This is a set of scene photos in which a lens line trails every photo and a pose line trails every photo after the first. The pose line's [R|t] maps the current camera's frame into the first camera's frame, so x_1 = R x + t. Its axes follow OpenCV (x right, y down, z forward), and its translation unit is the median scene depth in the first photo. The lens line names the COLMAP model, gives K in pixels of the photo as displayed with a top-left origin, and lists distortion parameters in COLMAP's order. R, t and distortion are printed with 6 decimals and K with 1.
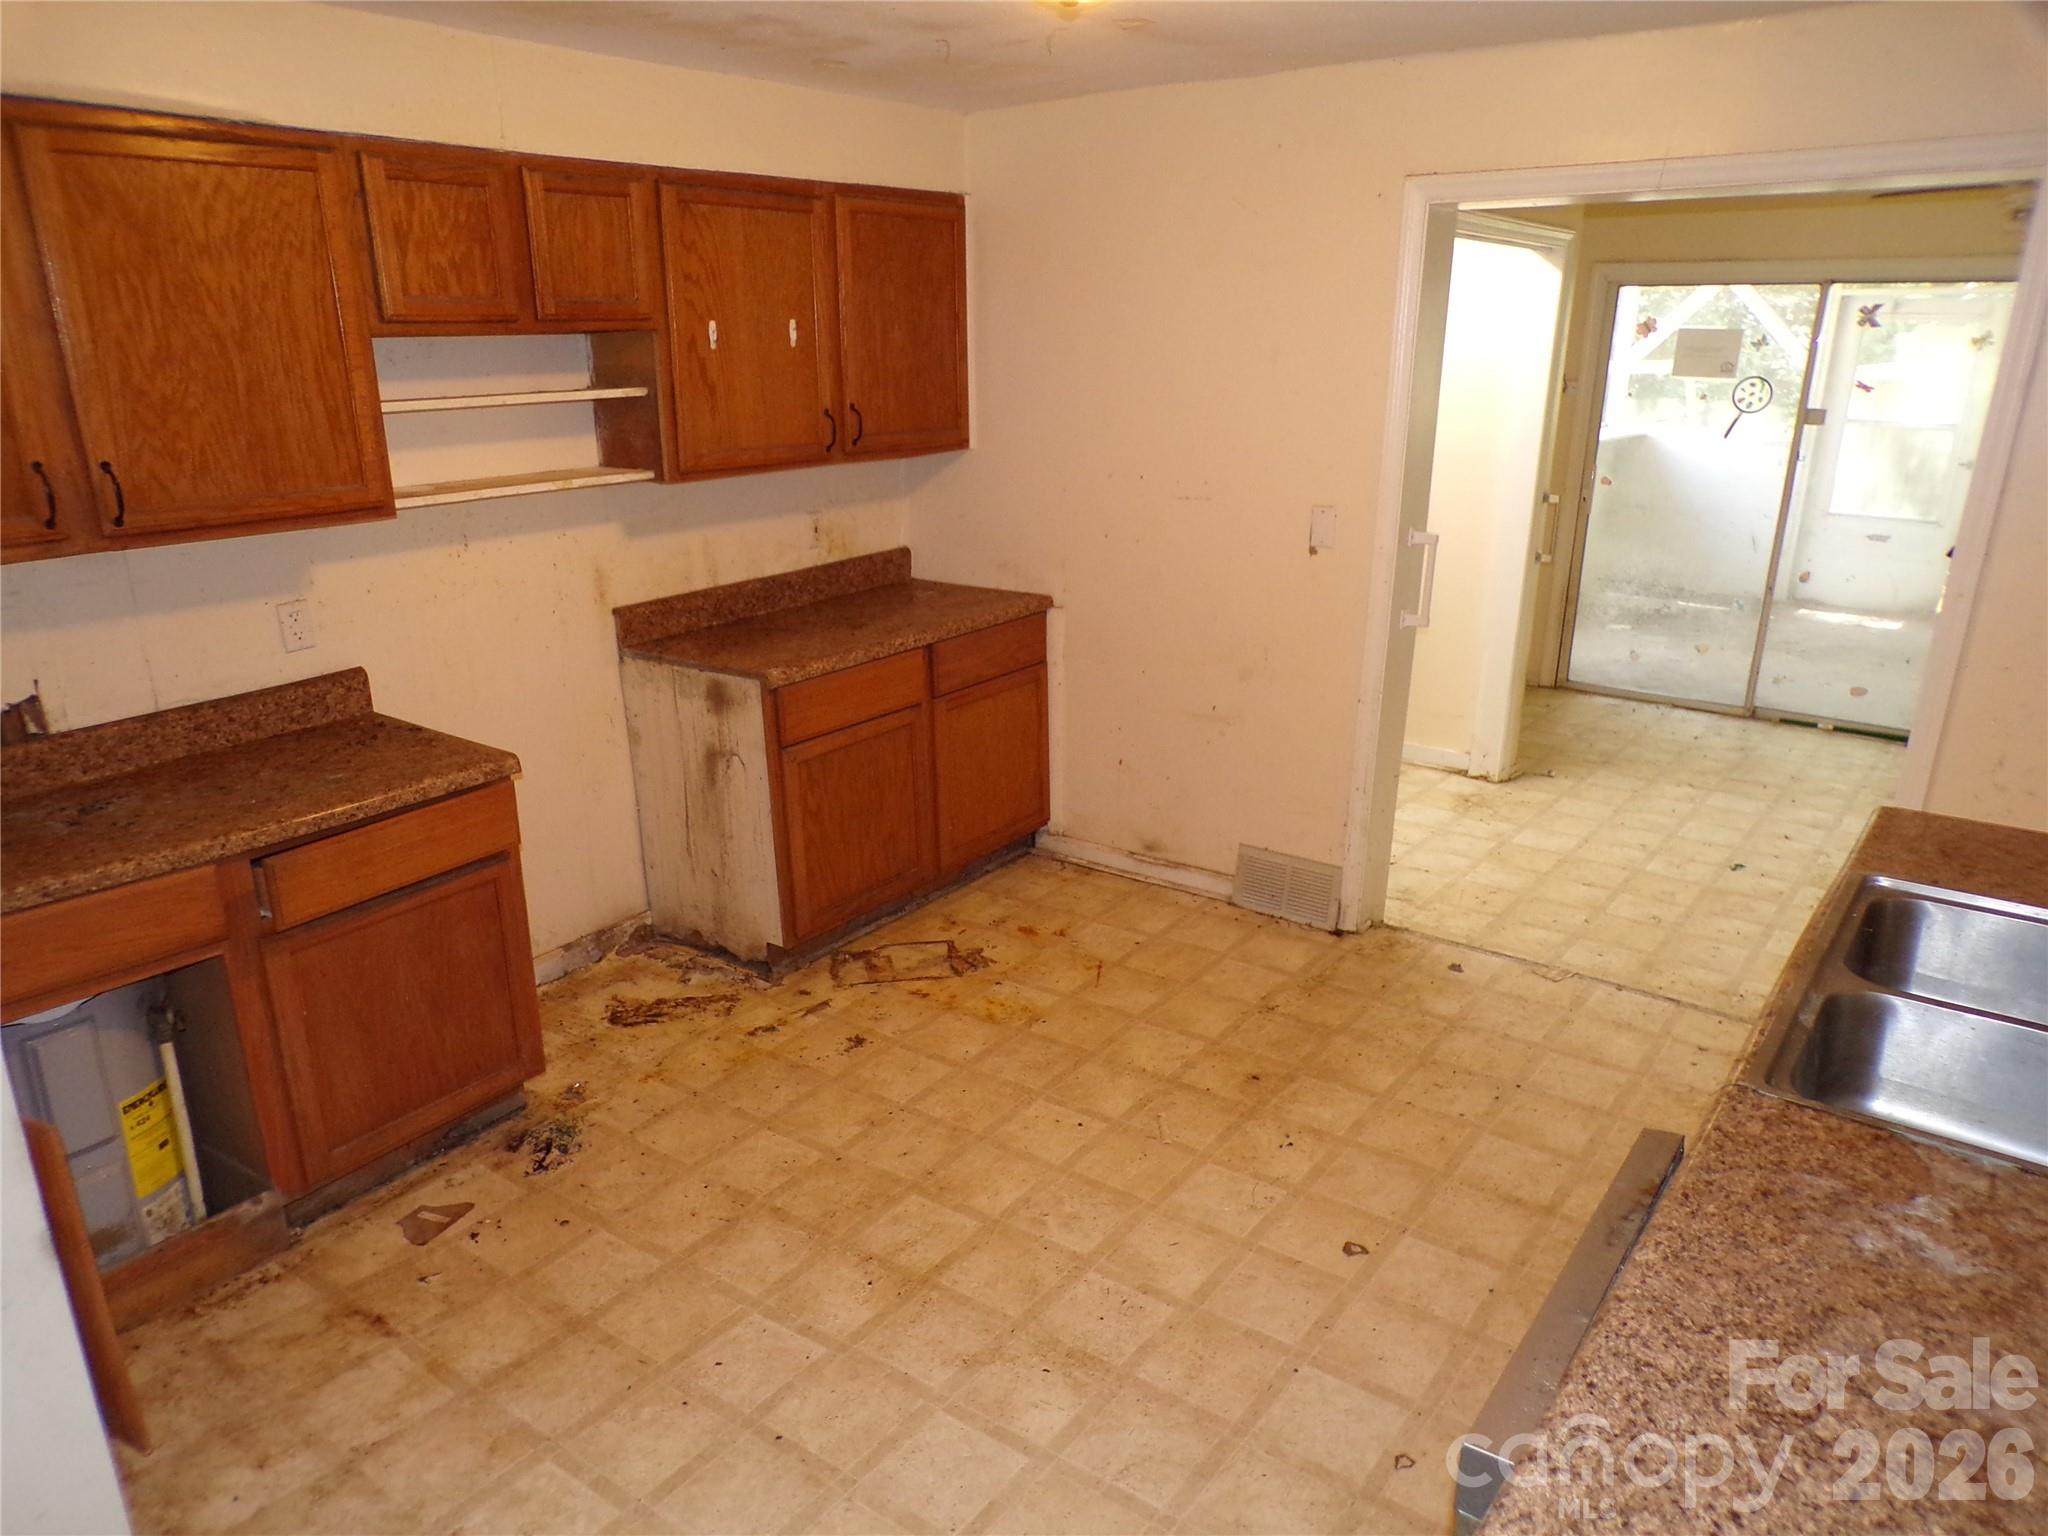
lens RADIAL K [[1416.1, 0, 1015.2], [0, 1416.1, 779.4], [0, 0, 1]] dist [0.001124, 0.006714]
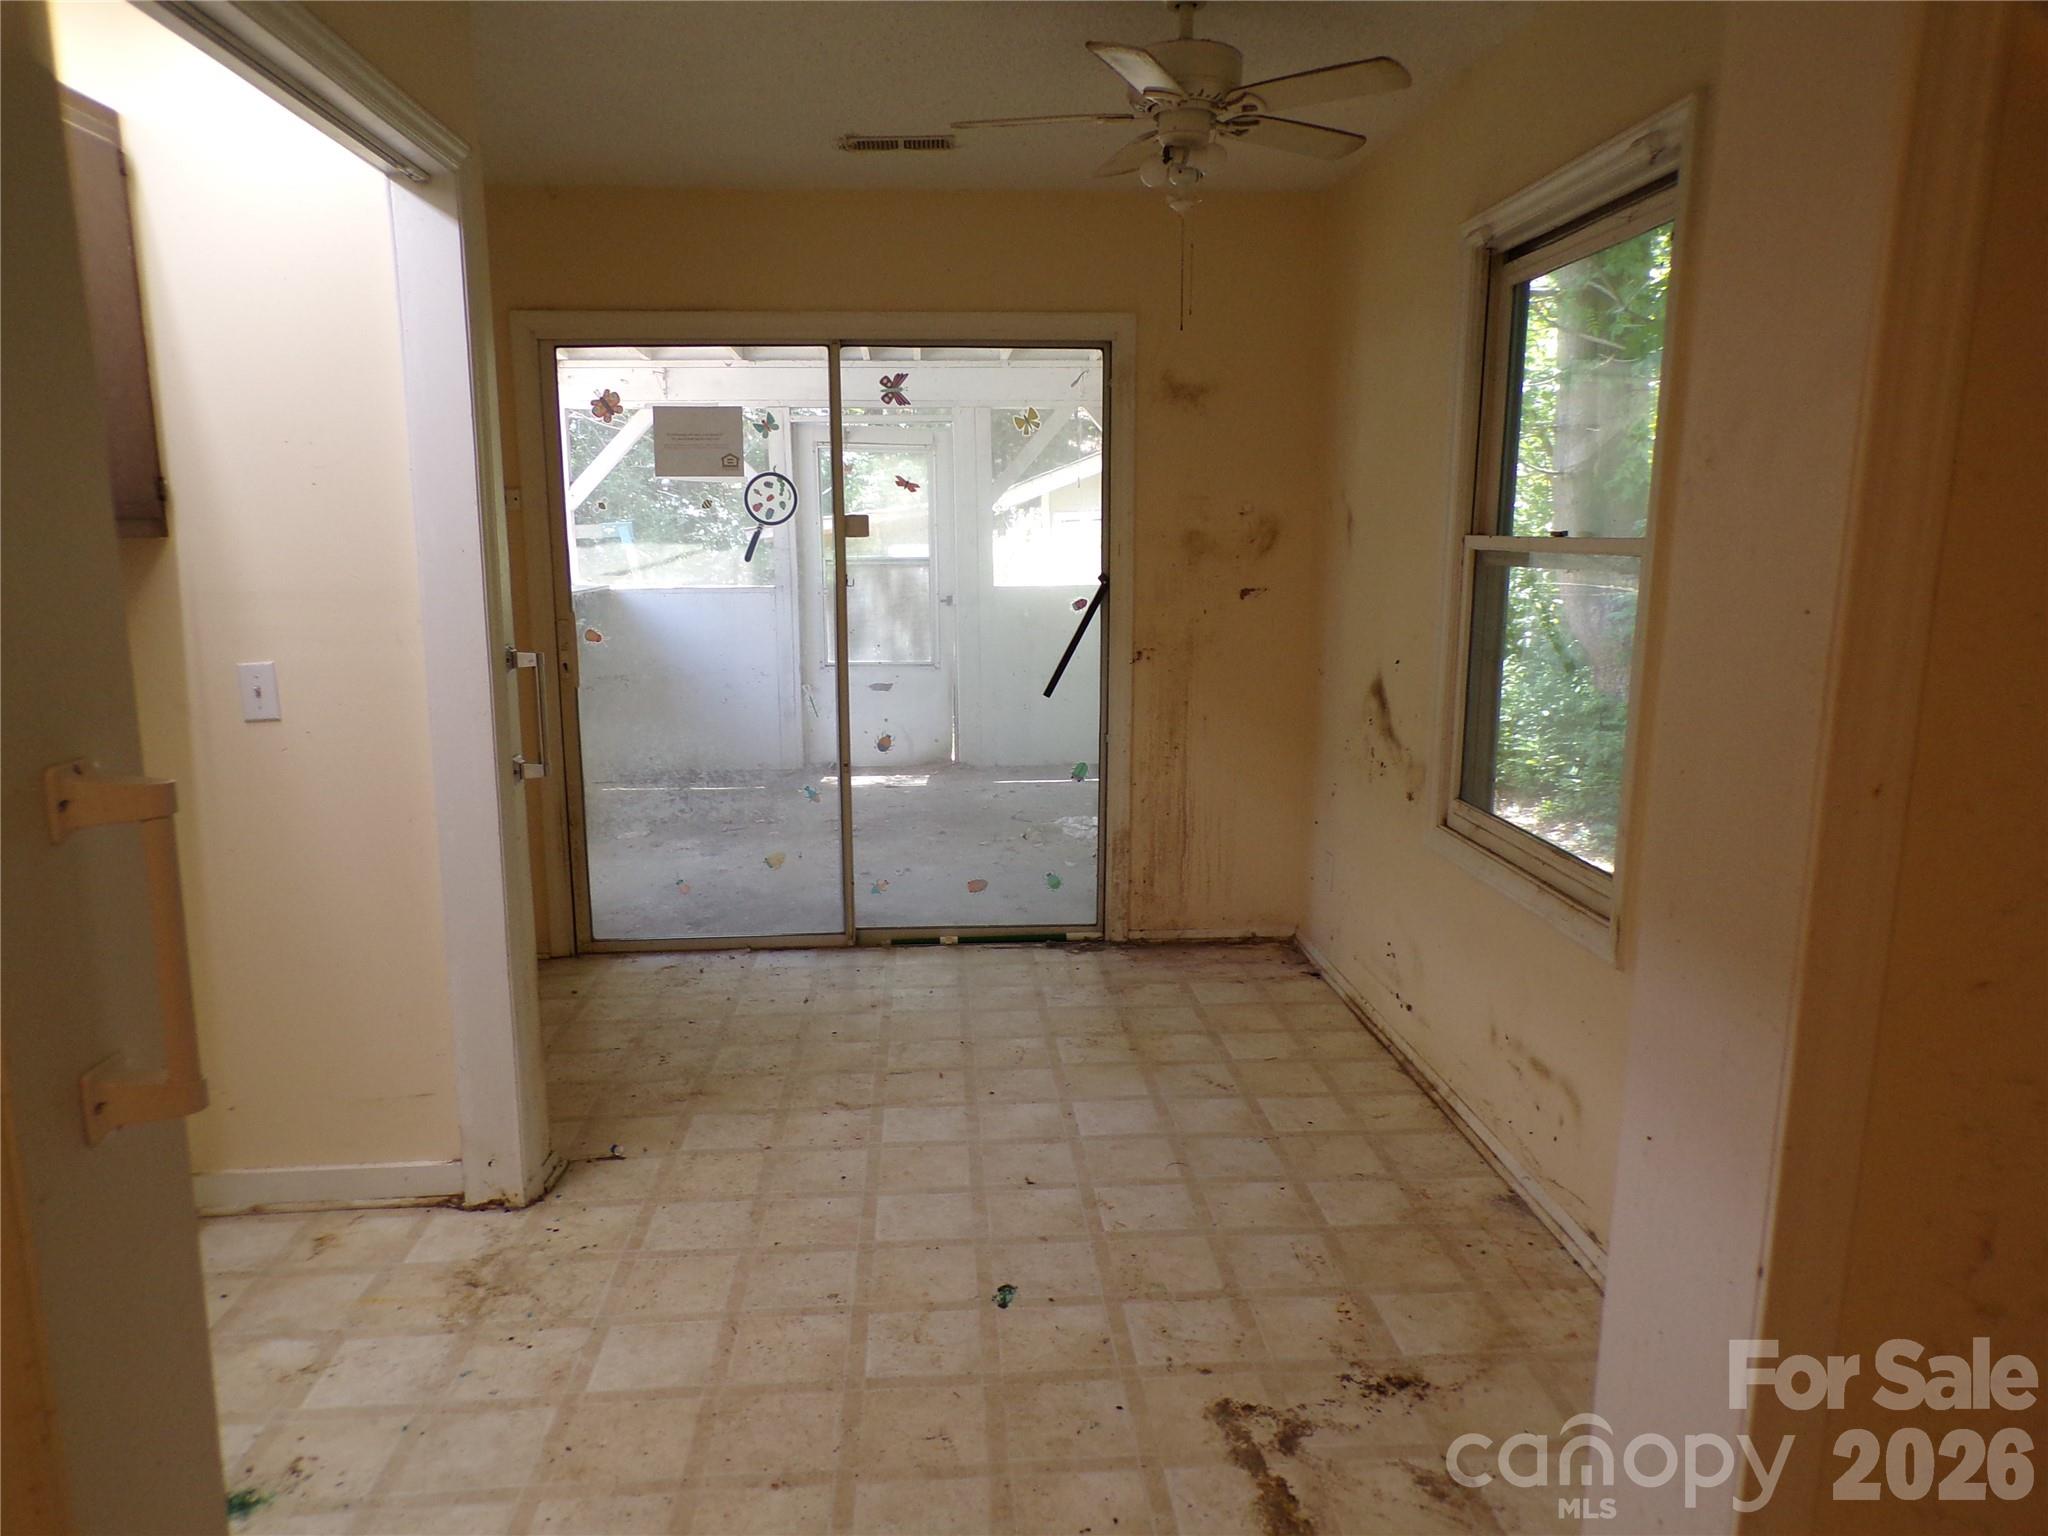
lens RADIAL K [[1416.1, 0, 1032.5], [0, 1416.1, 765.3], [0, 0, 1]] dist [0.001124, 0.006714]
pose [[0.751110, -0.128736, 0.647504, 0.153806], [0.216548, 0.974581, -0.057431, -0.078338], [-0.623652, 0.183352, 0.759895, 0.430172]]
